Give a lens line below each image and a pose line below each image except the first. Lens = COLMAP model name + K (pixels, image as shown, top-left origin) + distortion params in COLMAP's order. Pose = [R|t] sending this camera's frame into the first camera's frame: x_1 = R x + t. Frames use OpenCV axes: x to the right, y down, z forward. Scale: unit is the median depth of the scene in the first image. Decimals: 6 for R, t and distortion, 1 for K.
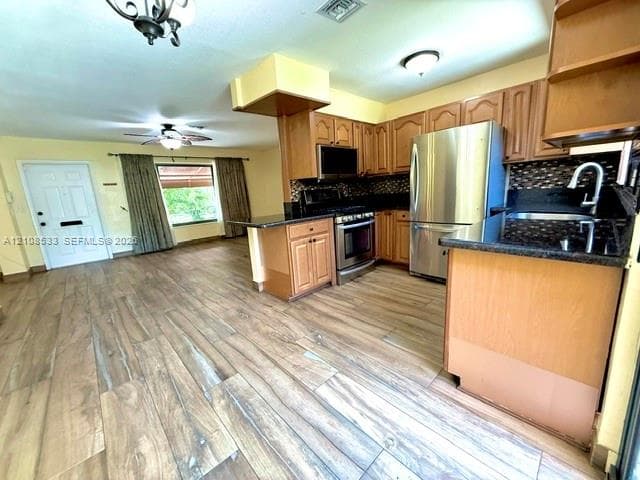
lens RADIAL K [[257.6, 0, 318.5], [0, 257.6, 240.8], [0, 0, 1]] dist [0.005768, -0.000231]
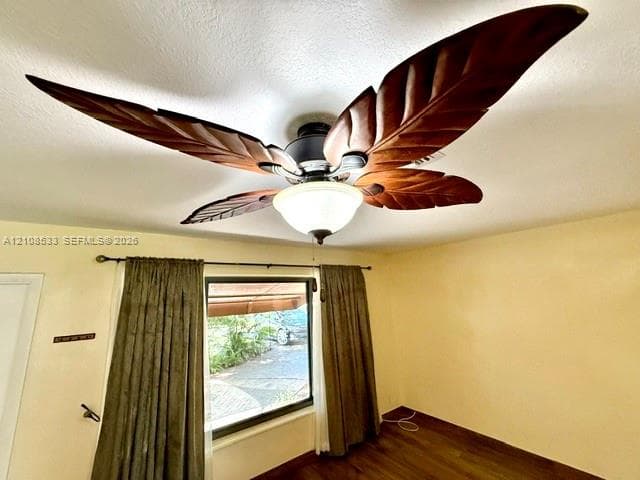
lens RADIAL K [[257.6, 0, 318.5], [0, 257.6, 240.8], [0, 0, 1]] dist [0.005768, -0.000231]
pose [[0.994522, 0.005084, -0.104404, -0.407383], [-0.044391, 0.924814, -0.377820, -0.206922], [0.094634, 0.380385, 0.919974, 0.609496]]
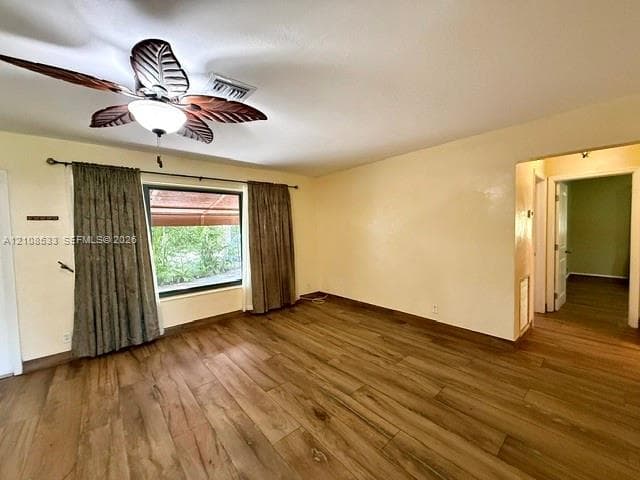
lens RADIAL K [[257.6, 0, 318.5], [0, 257.6, 240.8], [0, 0, 1]] dist [0.005768, -0.000231]
pose [[0.998439, 0.042153, -0.036655, -0.238890], [-0.047045, 0.988332, -0.144870, -0.119851], [0.030121, 0.146369, 0.988771, 0.492798]]
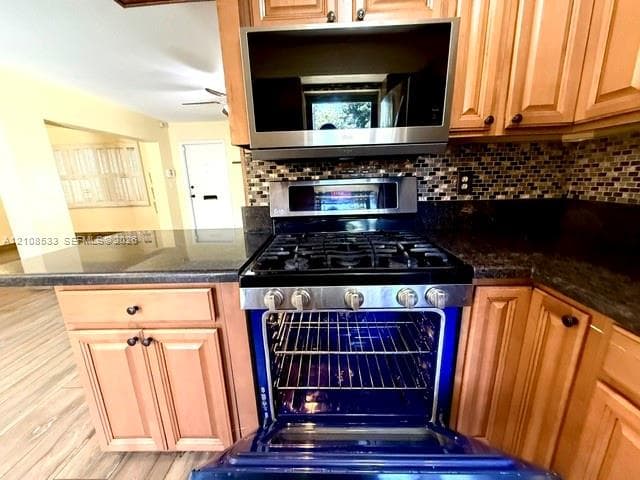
lens RADIAL K [[257.6, 0, 318.5], [0, 257.6, 240.8], [0, 0, 1]] dist [0.005768, -0.000231]
pose [[0.711112, 0.207840, -0.671656, 0.159978], [-0.149949, 0.978161, 0.143929, -0.100014], [0.686903, -0.001636, 0.726748, 0.439709]]
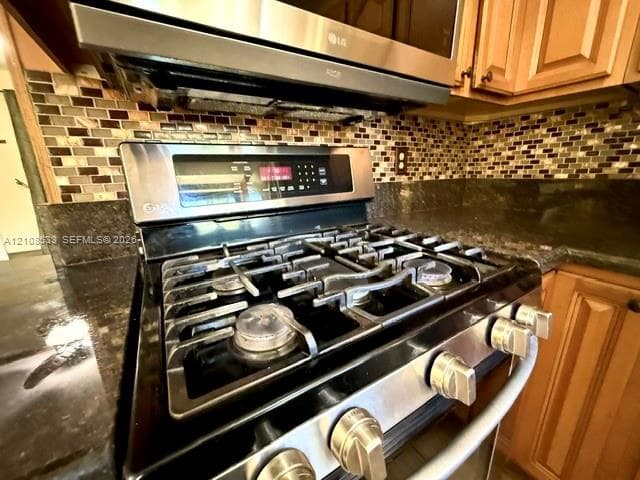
lens RADIAL K [[257.6, 0, 318.5], [0, 257.6, 240.8], [0, 0, 1]] dist [0.005768, -0.000231]
pose [[0.981018, 0.086548, -0.173530, 0.062784], [-0.072483, 0.993670, 0.085826, -0.088348], [0.179860, -0.071619, 0.981082, 0.487875]]
